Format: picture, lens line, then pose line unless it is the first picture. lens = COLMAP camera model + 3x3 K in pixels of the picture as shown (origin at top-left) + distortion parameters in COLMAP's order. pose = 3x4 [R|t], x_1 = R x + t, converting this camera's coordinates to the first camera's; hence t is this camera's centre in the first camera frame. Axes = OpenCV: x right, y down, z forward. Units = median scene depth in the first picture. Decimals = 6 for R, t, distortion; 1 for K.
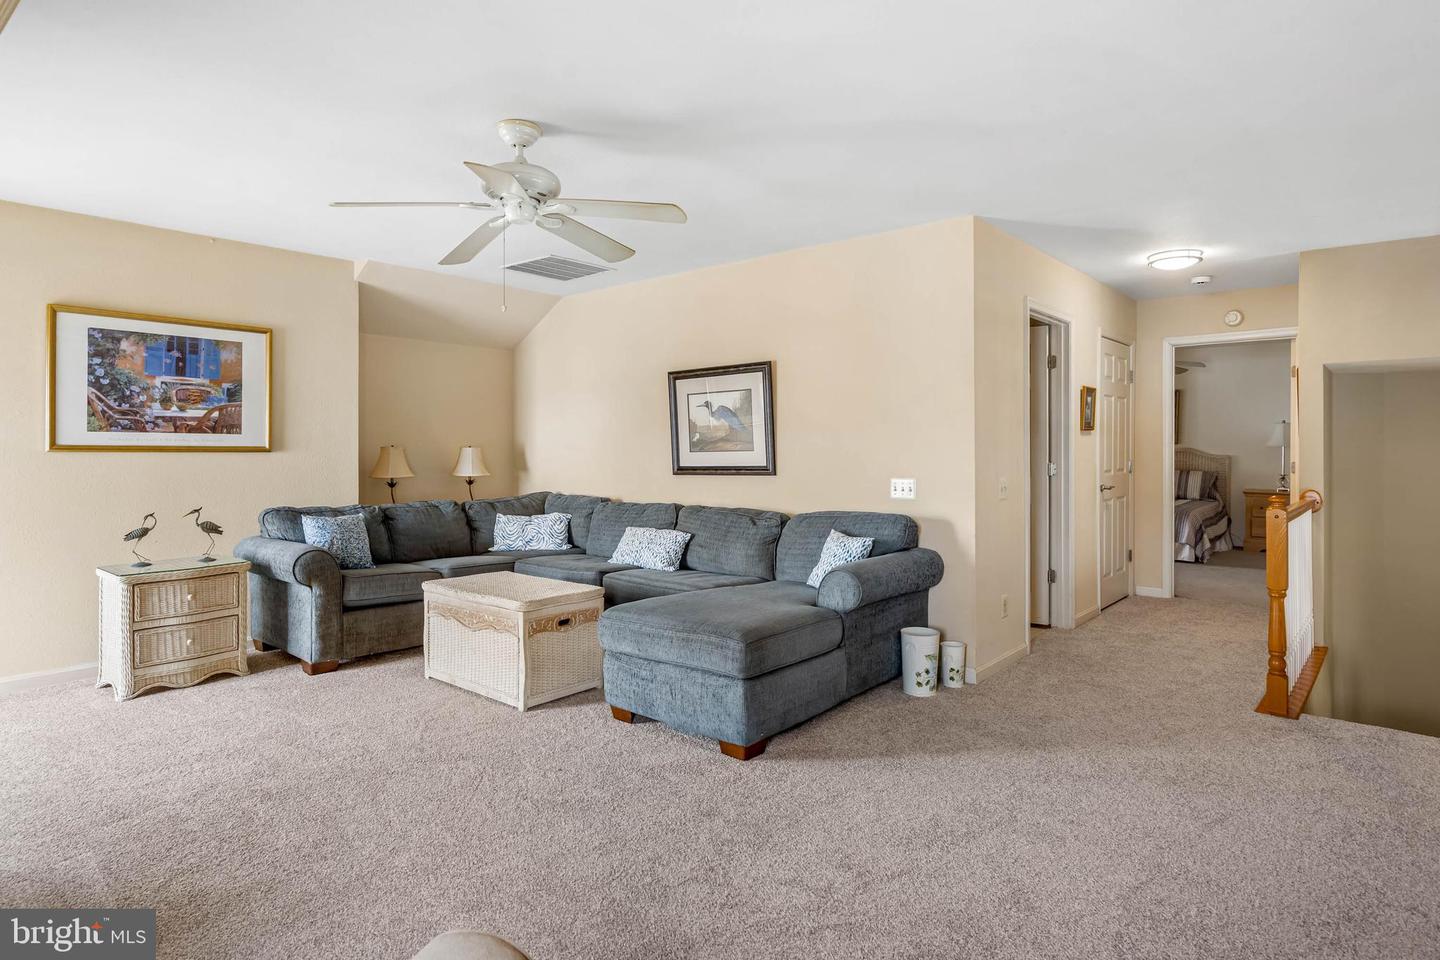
lens RADIAL K [[808.0, 0, 726.9], [0, 808.0, 444.6], [0, 0, 1]] dist [0.000522, 0.000599]
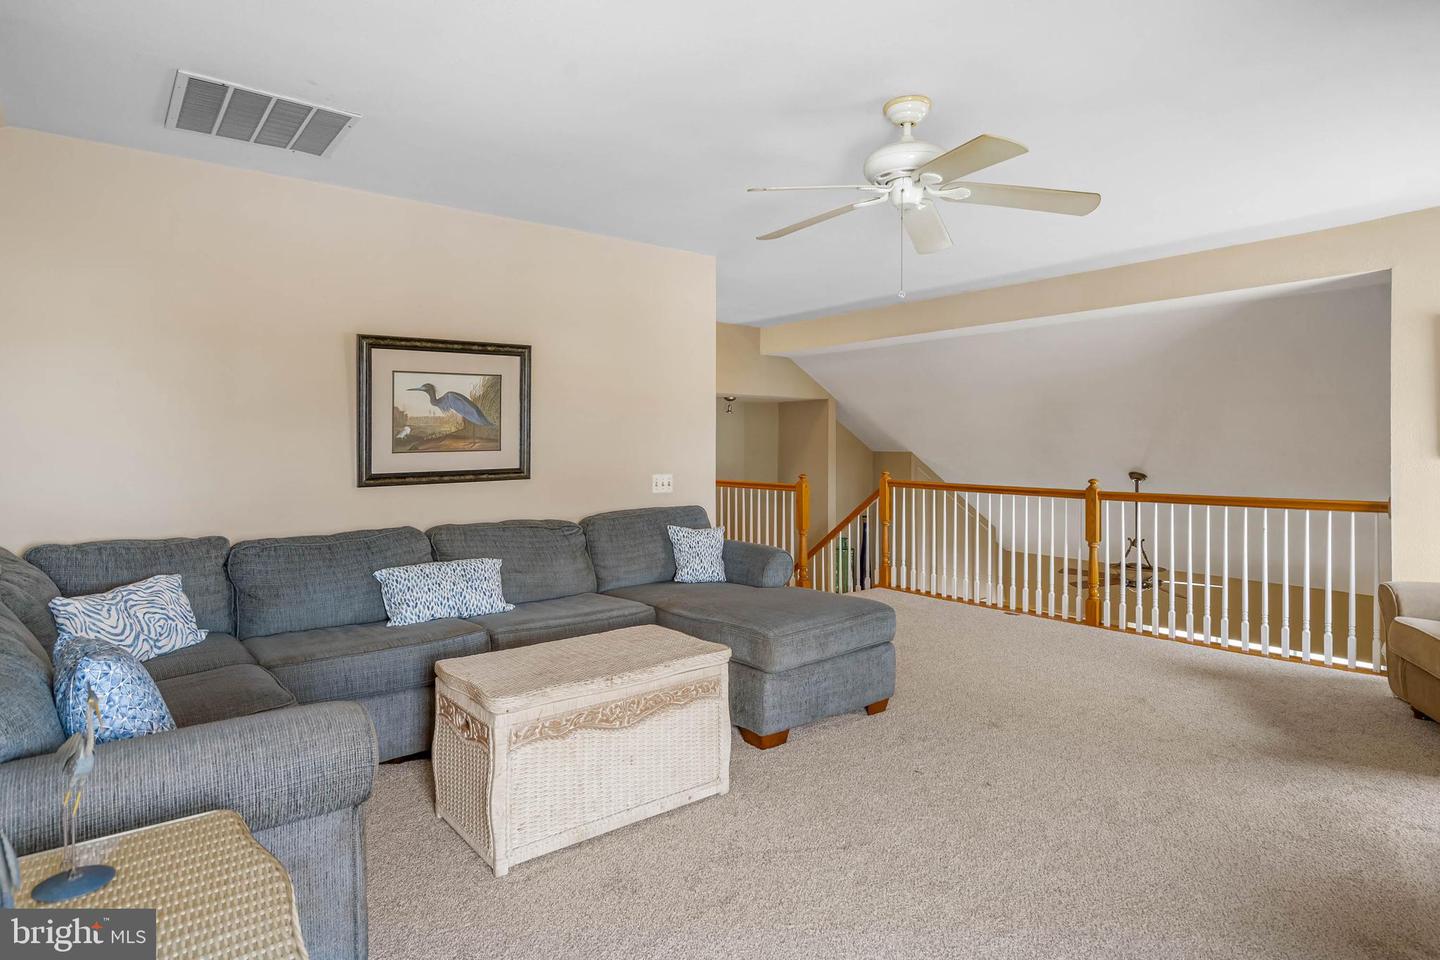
lens RADIAL K [[808.0, 0, 726.9], [0, 808.0, 444.6], [0, 0, 1]] dist [0.000522, 0.000599]
pose [[0.184509, -0.002819, 0.982827, -0.531423], [-0.003942, 0.999986, 0.003608, -0.001527], [-0.982823, -0.004540, 0.184495, 0.452369]]
